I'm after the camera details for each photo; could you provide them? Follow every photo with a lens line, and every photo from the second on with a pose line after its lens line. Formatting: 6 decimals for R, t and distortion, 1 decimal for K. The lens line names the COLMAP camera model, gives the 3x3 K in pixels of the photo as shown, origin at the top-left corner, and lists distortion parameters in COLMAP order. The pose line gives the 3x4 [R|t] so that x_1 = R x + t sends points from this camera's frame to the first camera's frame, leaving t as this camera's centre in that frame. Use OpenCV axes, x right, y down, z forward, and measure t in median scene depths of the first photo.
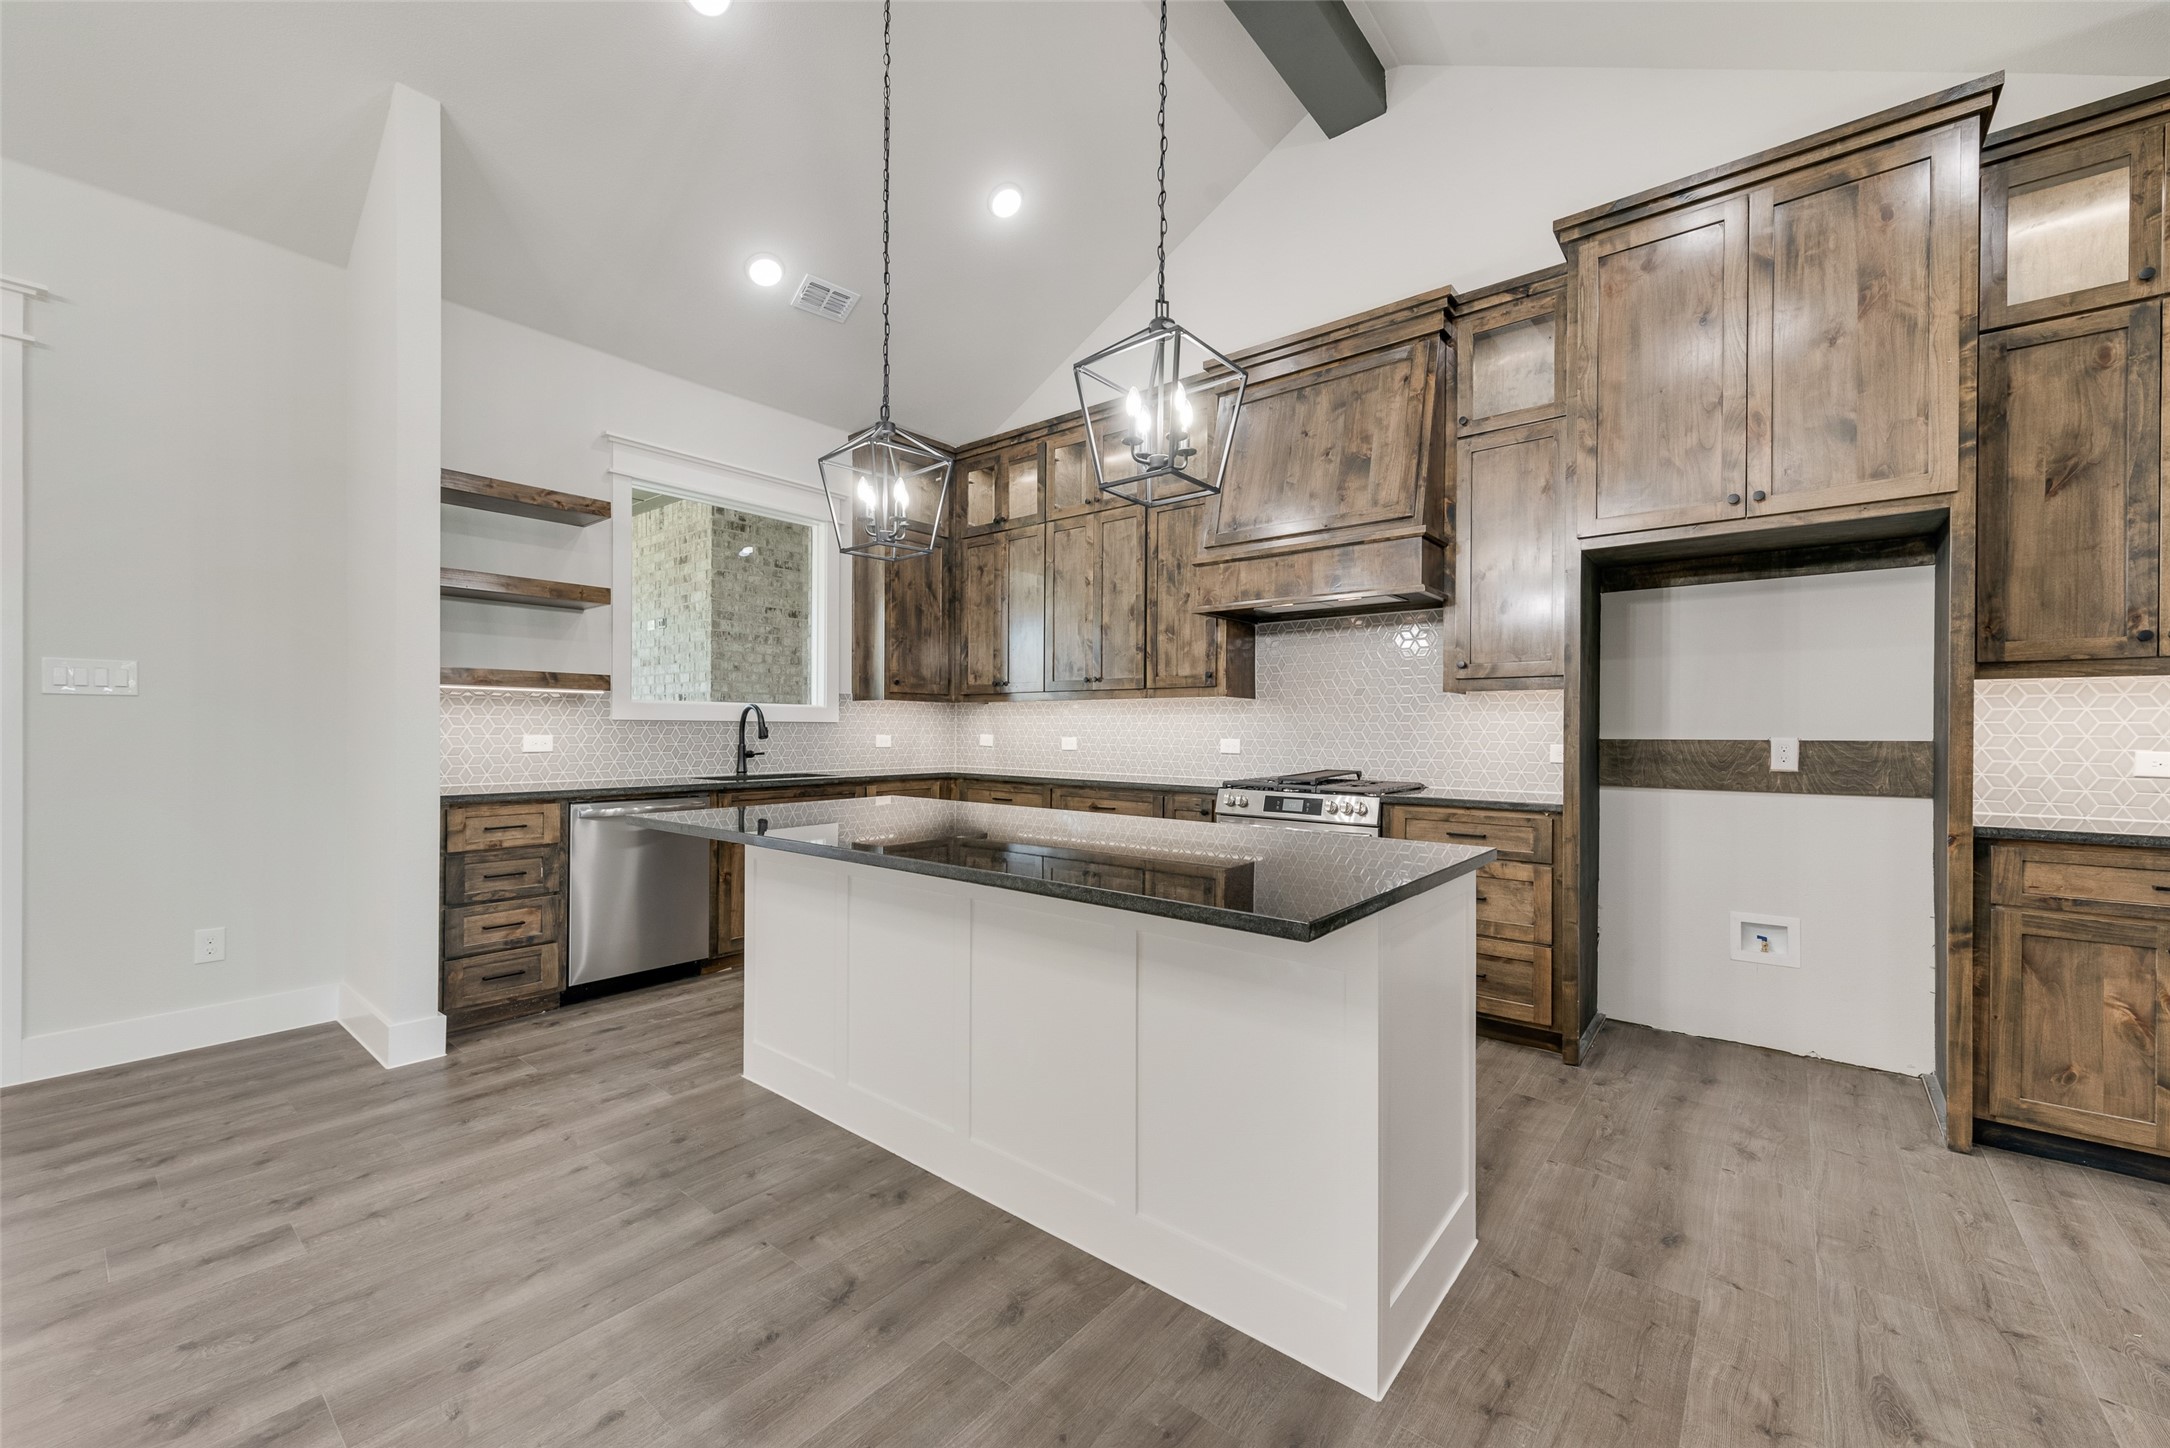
lens RADIAL K [[856.7, 0, 1097.4], [0, 856.7, 728.3], [0, 0, 1]] dist [0.013325, -0.002873]
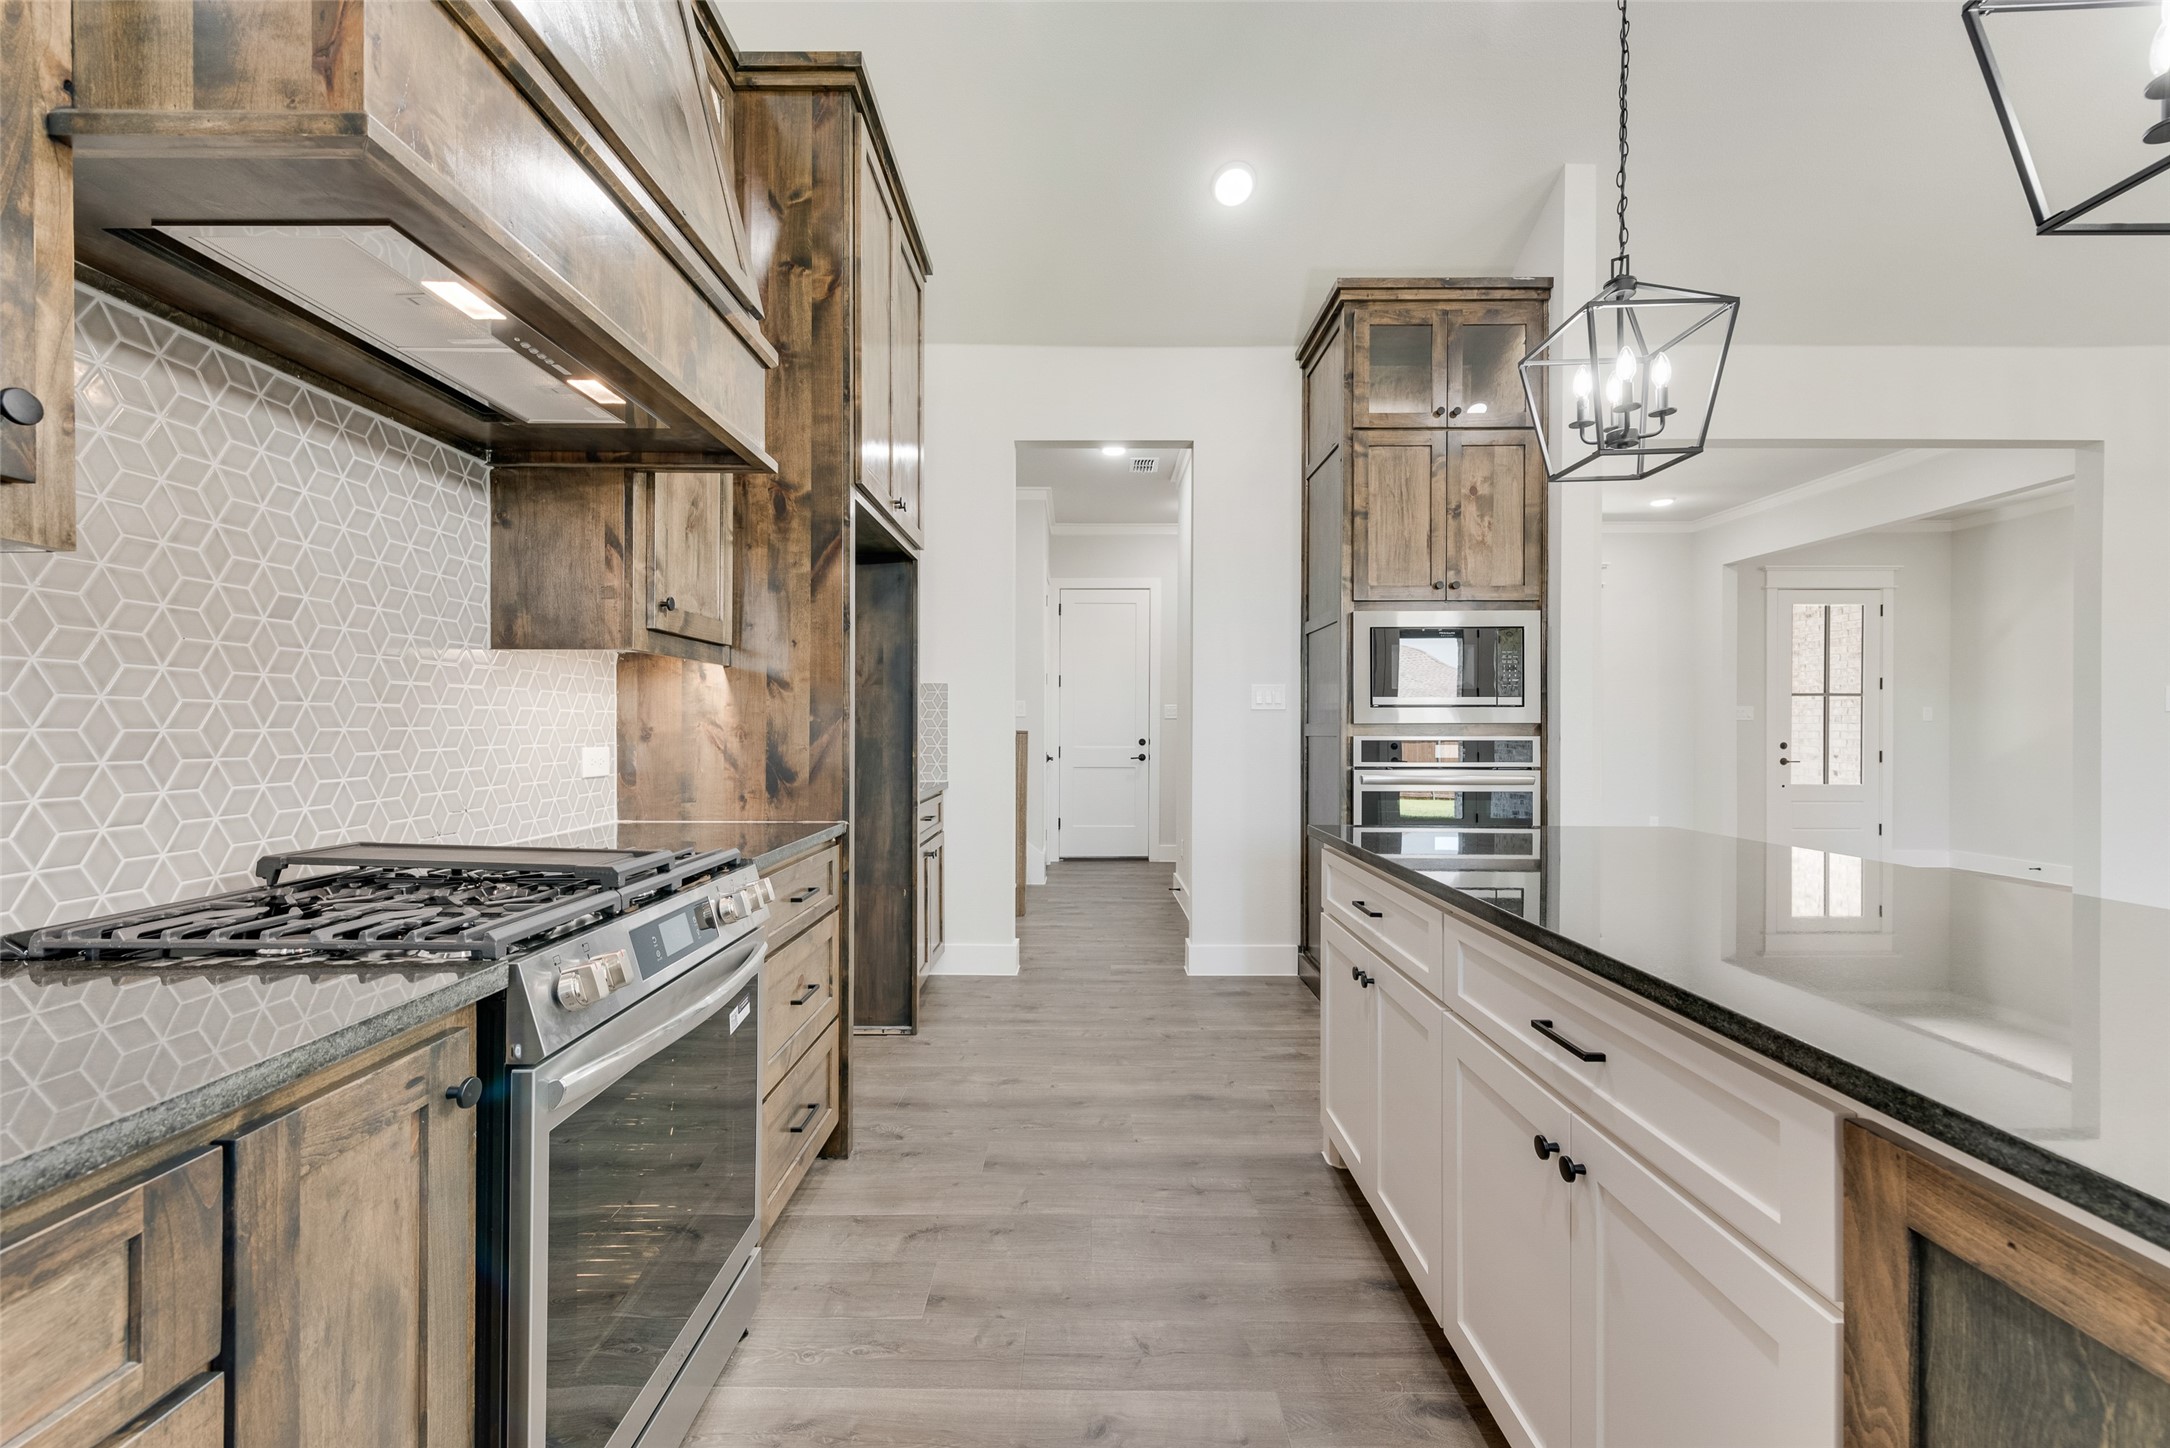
lens RADIAL K [[856.7, 0, 1083.5], [0, 856.7, 731.2], [0, 0, 1]] dist [0.013325, -0.002873]
pose [[-0.614754, -0.010918, 0.788643, -0.164626], [-0.008517, 0.999938, 0.007204, -0.000191], [-0.788673, -0.002288, -0.614809, 1.129745]]
